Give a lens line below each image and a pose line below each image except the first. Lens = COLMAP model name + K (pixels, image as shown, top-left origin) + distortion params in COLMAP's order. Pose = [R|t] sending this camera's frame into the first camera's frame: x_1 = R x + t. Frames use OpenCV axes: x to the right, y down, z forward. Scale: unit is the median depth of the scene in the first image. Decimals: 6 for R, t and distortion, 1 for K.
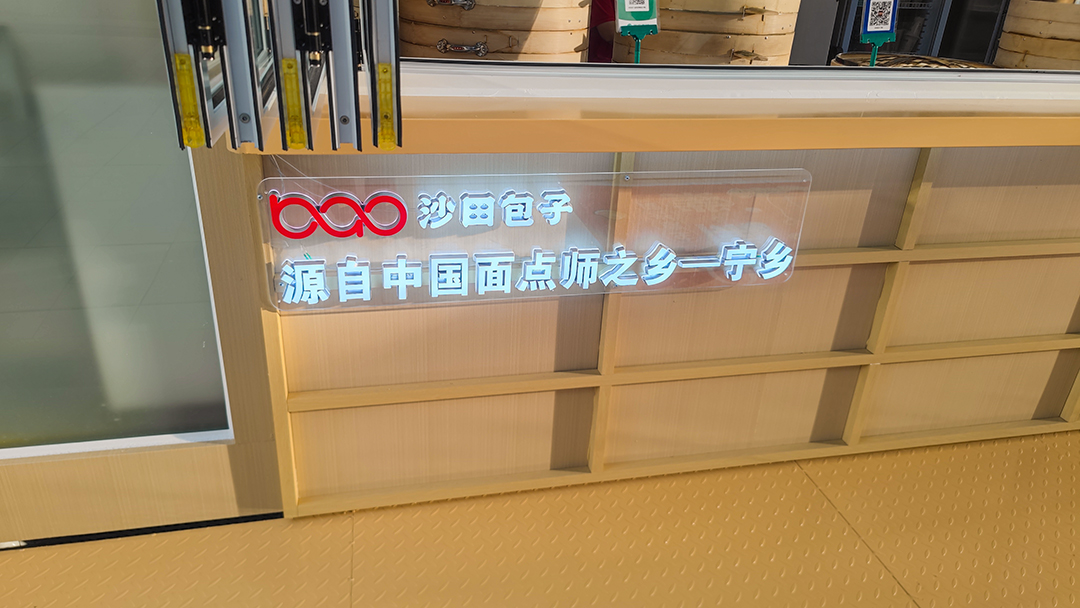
lens RADIAL K [[739.9, 0, 538.1], [0, 739.9, 298.6], [0, 0, 1]] dist [0.080147, -0.069654]
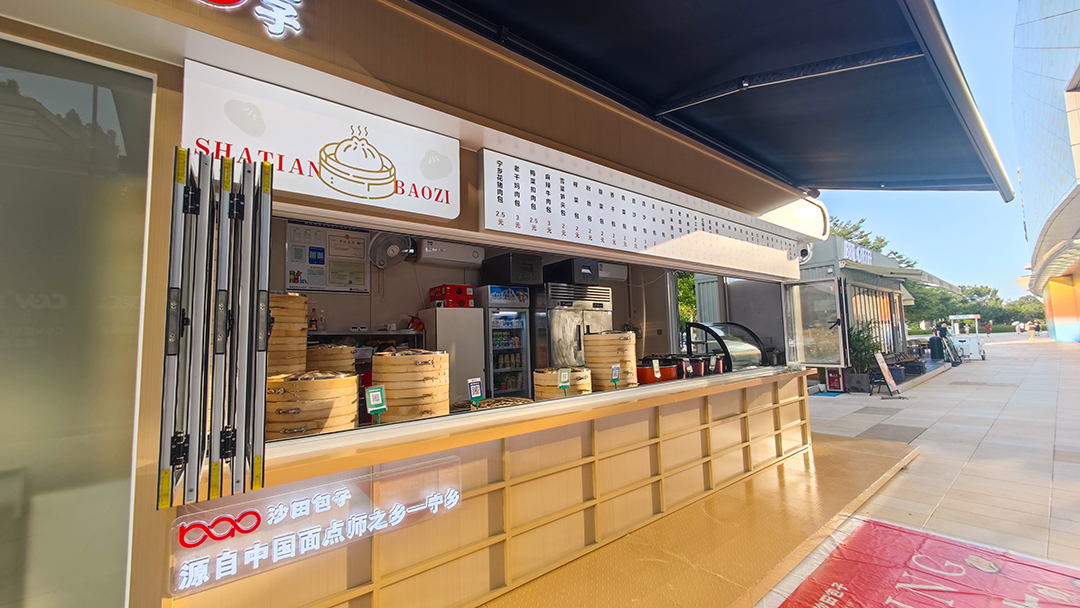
lens RADIAL K [[420.8, 0, 544.9], [0, 420.8, 296.8], [0, 0, 1]] dist [-0.003727, -0.000253]
pose [[0.902627, -0.042107, 0.428360, 0.053378], [0.251897, 0.858655, -0.446385, 0.065335], [-0.349017, 0.510821, 0.785652, -0.434425]]
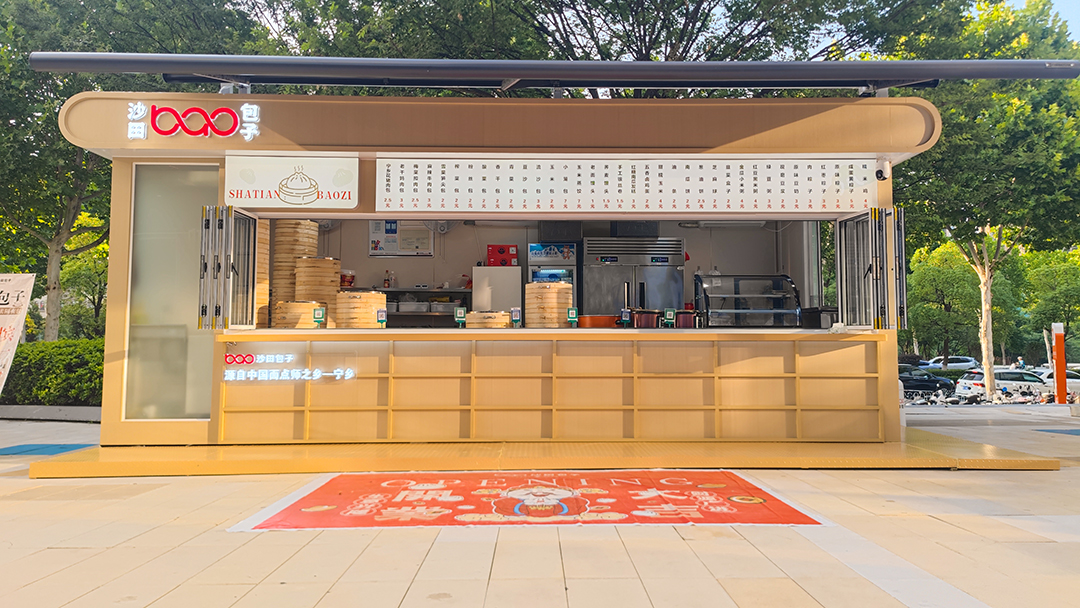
lens RADIAL K [[739.9, 0, 526.0], [0, 739.9, 267.2], [0, 0, 1]] dist [0.080147, -0.069654]
pose [[0.973905, -0.076059, -0.213830, 2.146938], [-0.045268, 0.858141, -0.511414, 1.452388], [0.222394, 0.507748, 0.832305, -2.365936]]
